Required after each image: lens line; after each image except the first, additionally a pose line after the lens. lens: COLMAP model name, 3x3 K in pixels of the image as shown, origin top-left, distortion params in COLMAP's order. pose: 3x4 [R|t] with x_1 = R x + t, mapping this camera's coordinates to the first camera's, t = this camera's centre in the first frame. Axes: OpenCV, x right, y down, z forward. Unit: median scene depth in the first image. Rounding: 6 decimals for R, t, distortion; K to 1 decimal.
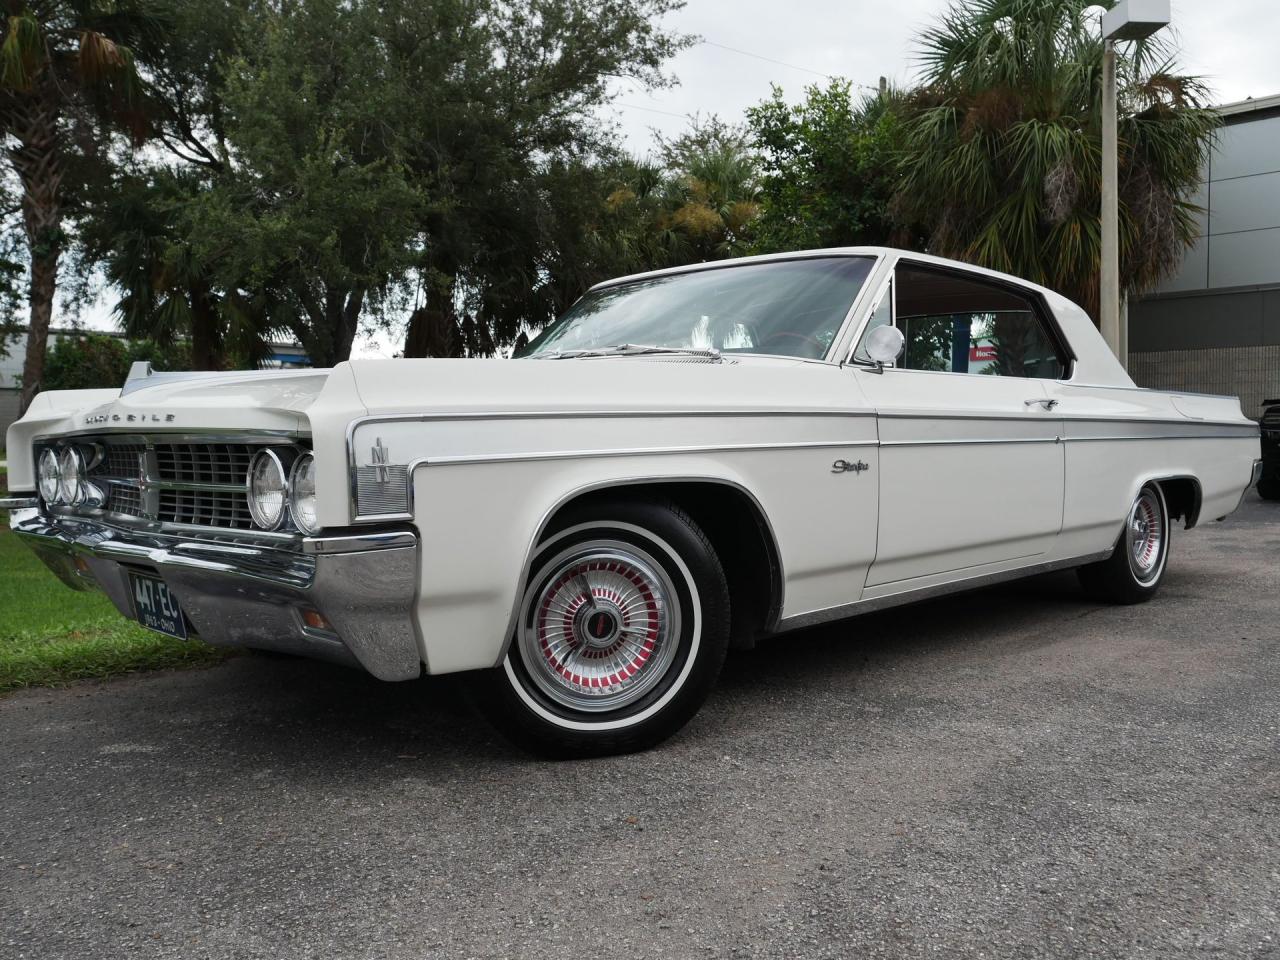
lens RADIAL K [[1116.4, 0, 641.0], [0, 1116.4, 484.4], [0, 0, 1]] dist [-0.028750, 0.010933]
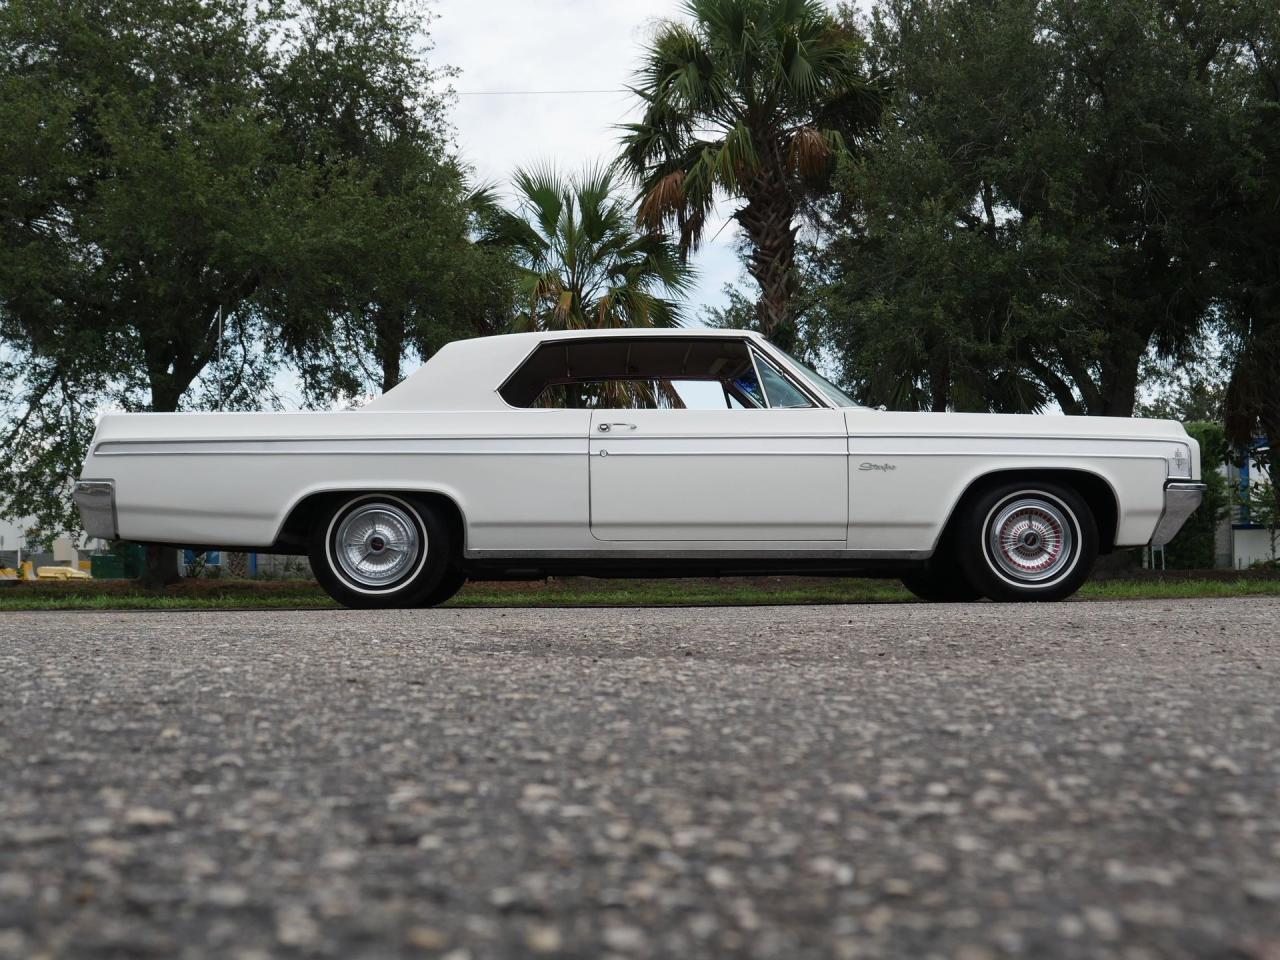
lens RADIAL K [[1682.3, 0, 635.0], [0, 1682.3, 453.8], [0, 0, 1]] dist [0.005682, -0.019750]
pose [[0.696241, -0.061557, -0.715164, 0.445633], [-0.019714, 0.994300, -0.104776, 0.041732], [0.717537, 0.087048, 0.691059, -0.123639]]
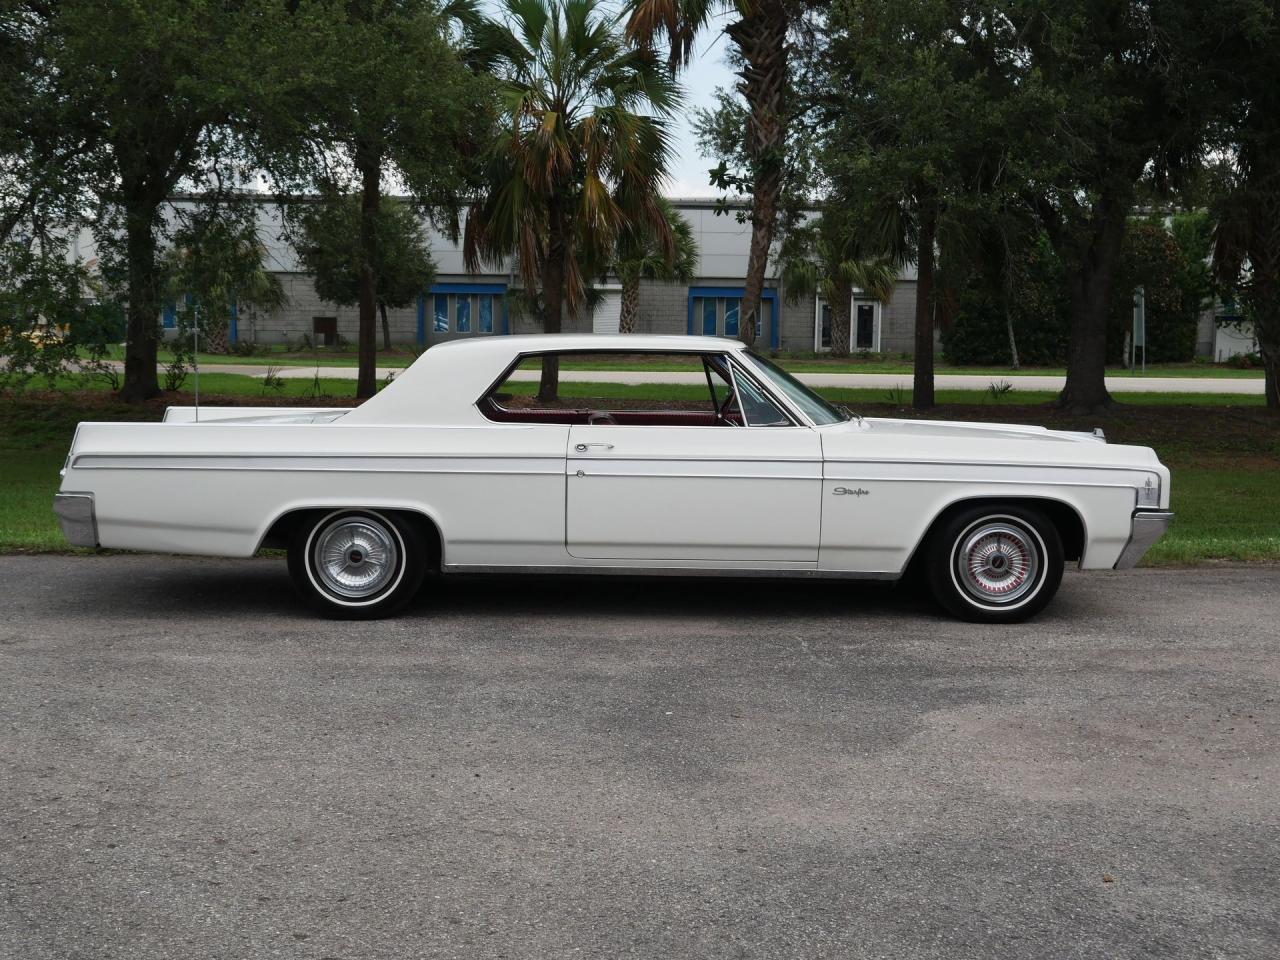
lens RADIAL K [[1687.0, 0, 640.4], [0, 1687.0, 476.5], [0, 0, 1]] dist [0.010270, -0.005227]
pose [[0.705576, 0.078449, -0.704278, 0.449986], [-0.042223, 0.996742, 0.068726, -0.043654], [0.707375, -0.018755, 0.706590, -0.129026]]
